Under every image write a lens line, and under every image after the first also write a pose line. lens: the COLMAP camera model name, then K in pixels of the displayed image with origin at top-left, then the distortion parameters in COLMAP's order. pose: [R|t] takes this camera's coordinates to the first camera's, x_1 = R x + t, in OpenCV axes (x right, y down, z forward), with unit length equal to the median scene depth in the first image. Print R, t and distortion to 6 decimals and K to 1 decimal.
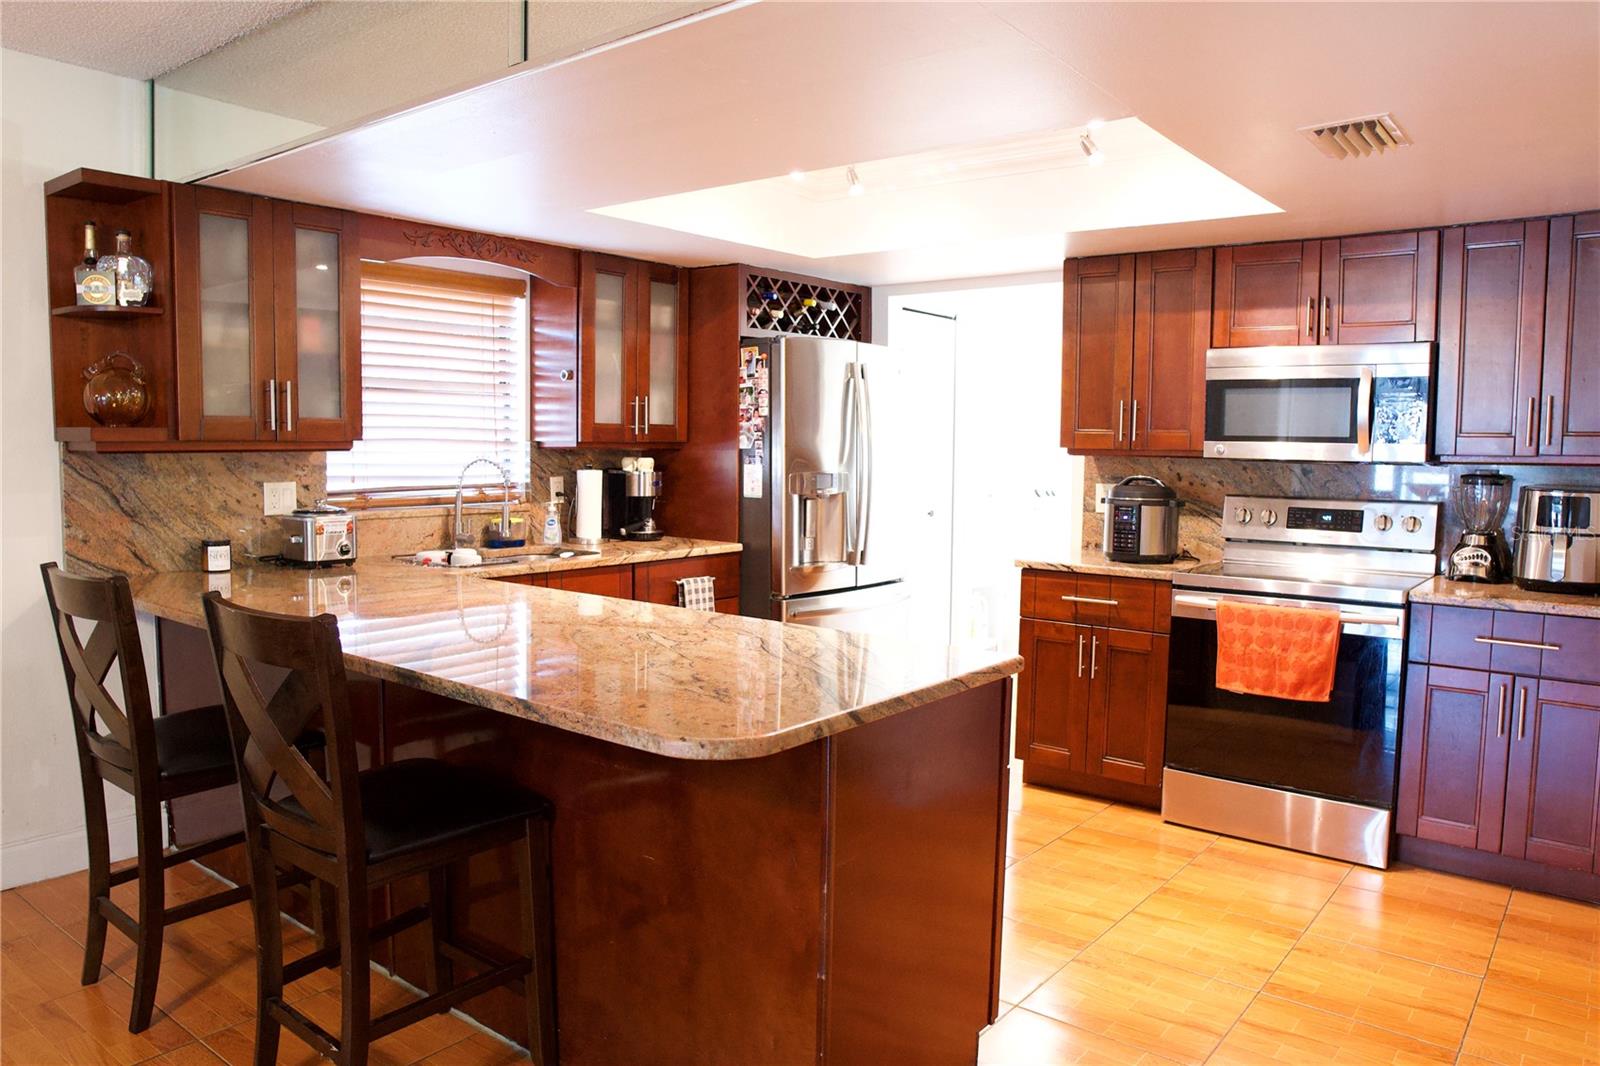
lens RADIAL K [[1110.5, 0, 800.0], [0, 1110.5, 533.0], [0, 0, 1]] dist [-0.111275, 0.069645]
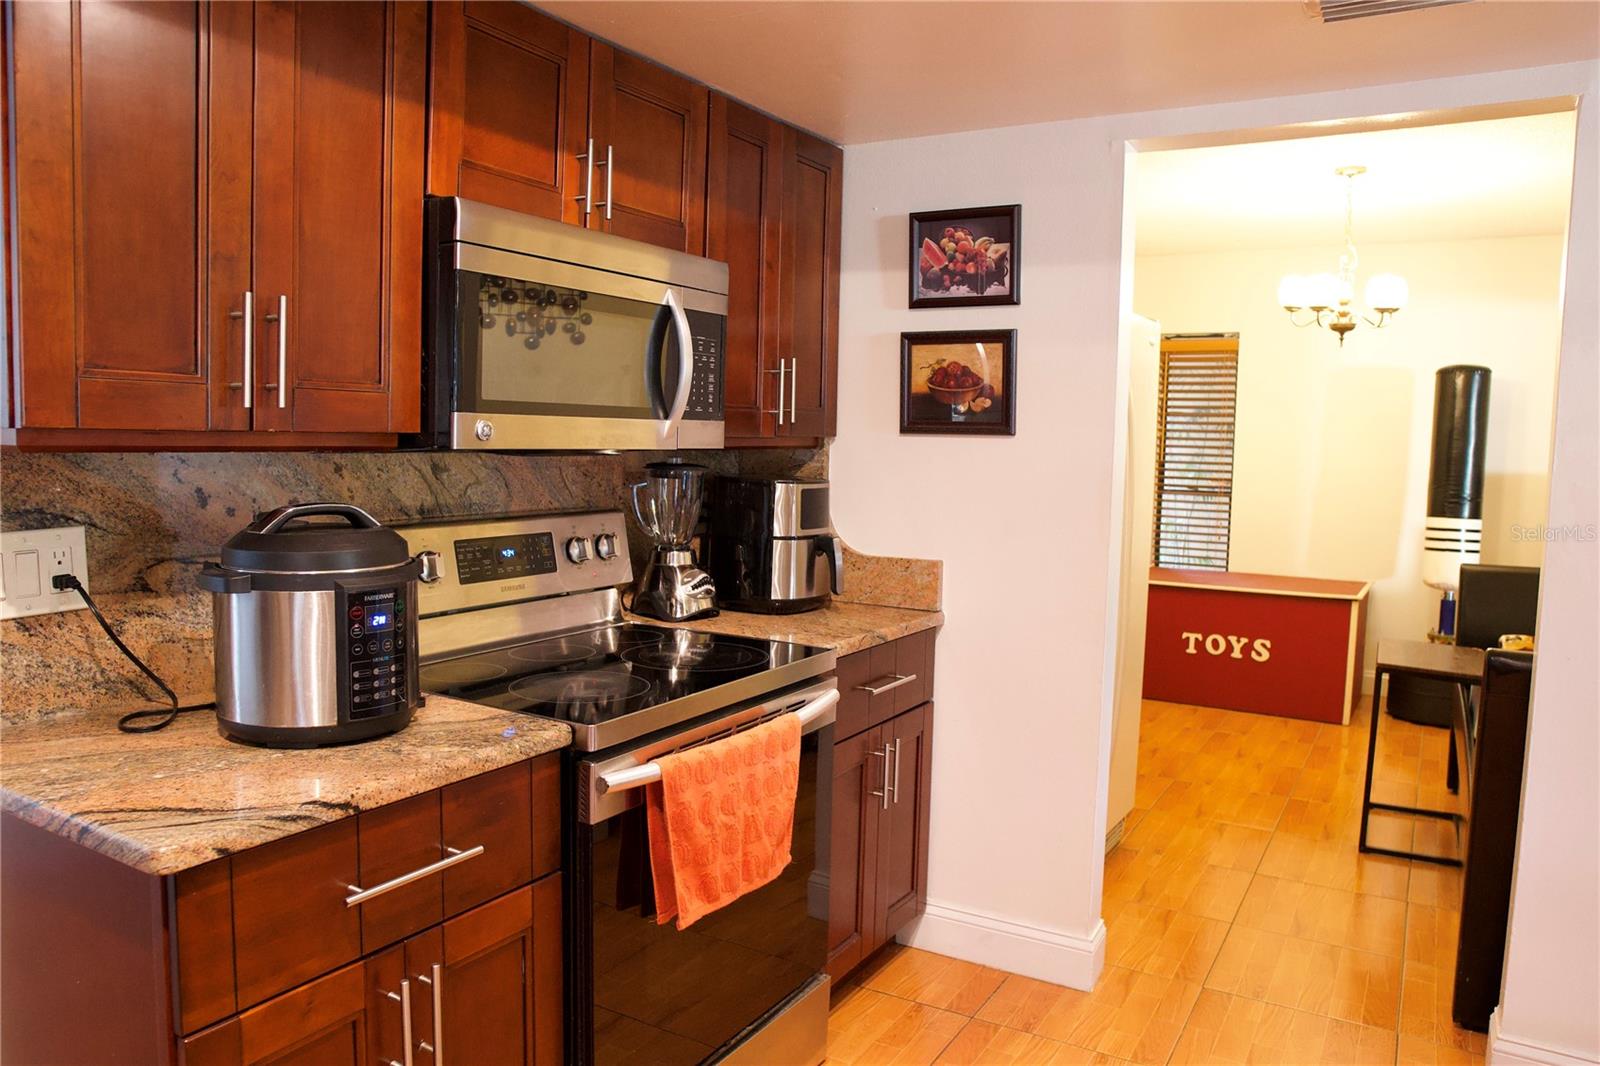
lens RADIAL K [[1110.5, 0, 800.0], [0, 1110.5, 533.0], [0, 0, 1]] dist [-0.111275, 0.069645]
pose [[-0.146667, -0.097348, 0.984384, -0.075412], [0.057609, 0.992616, 0.106745, -0.073297], [-0.987507, 0.072365, -0.139976, 0.918894]]
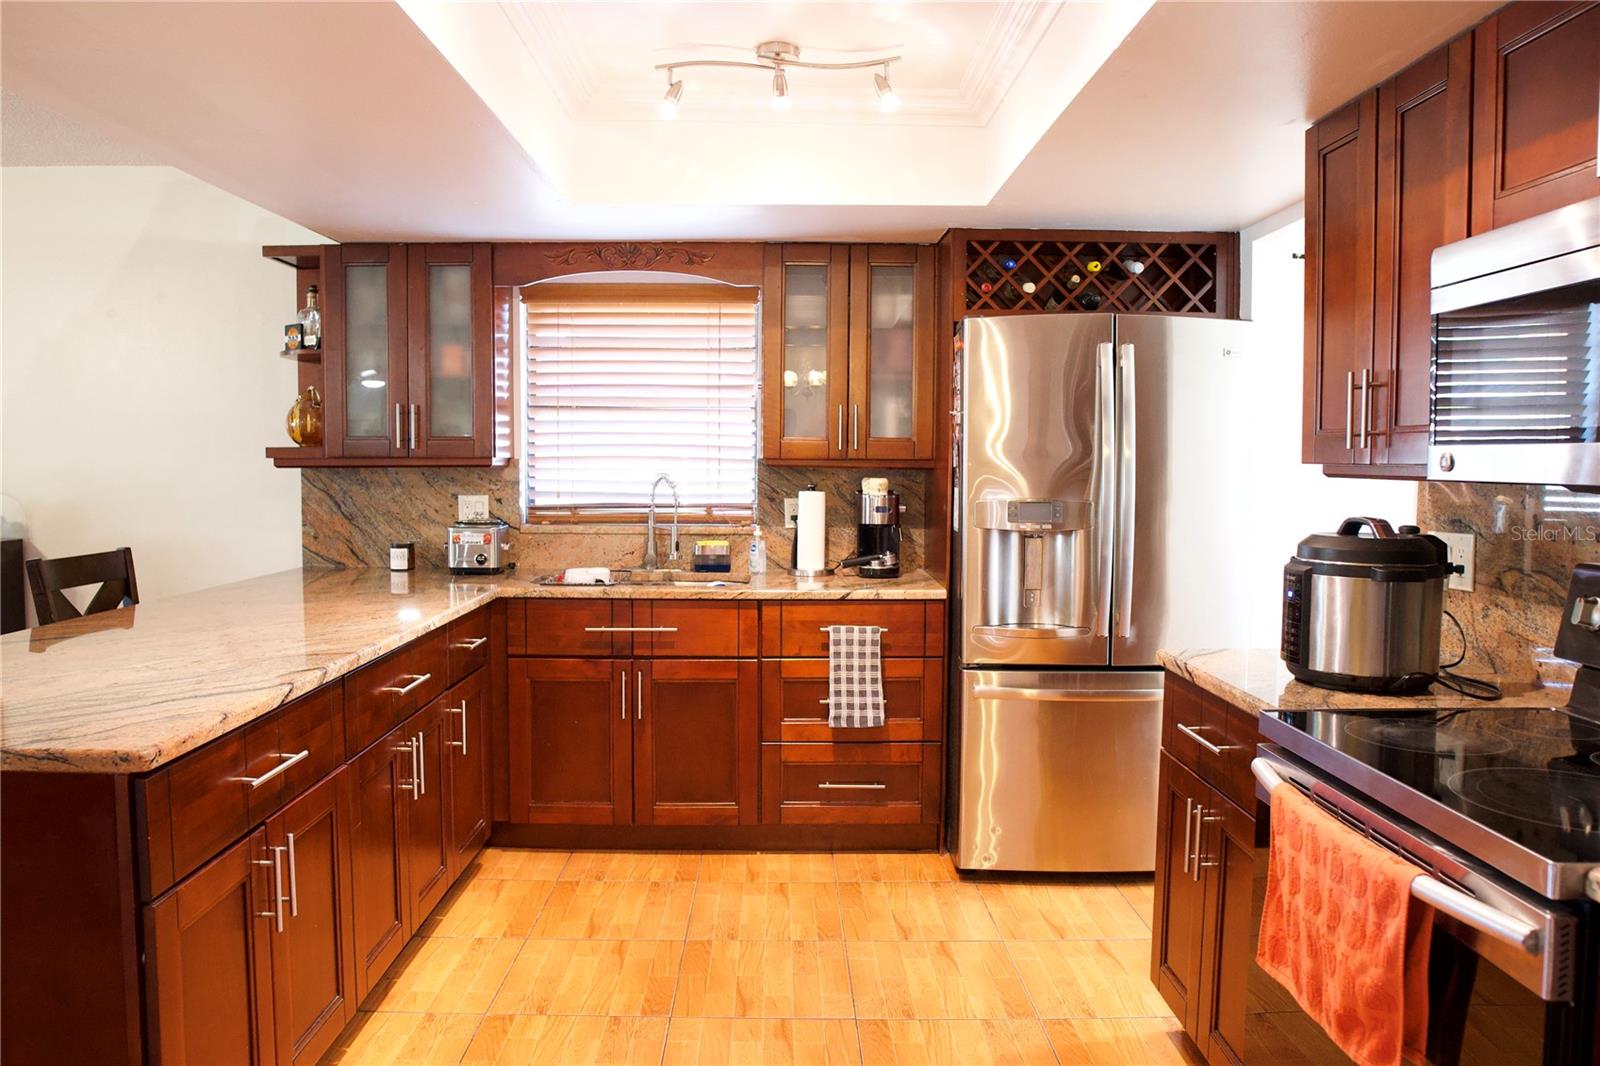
lens RADIAL K [[1110.5, 0, 800.0], [0, 1110.5, 533.0], [0, 0, 1]] dist [-0.111275, 0.069645]
pose [[0.638717, 0.042008, -0.768294, 0.548839], [-0.062953, 0.998014, 0.002233, -0.029206], [0.766862, 0.046940, 0.640093, 0.496069]]
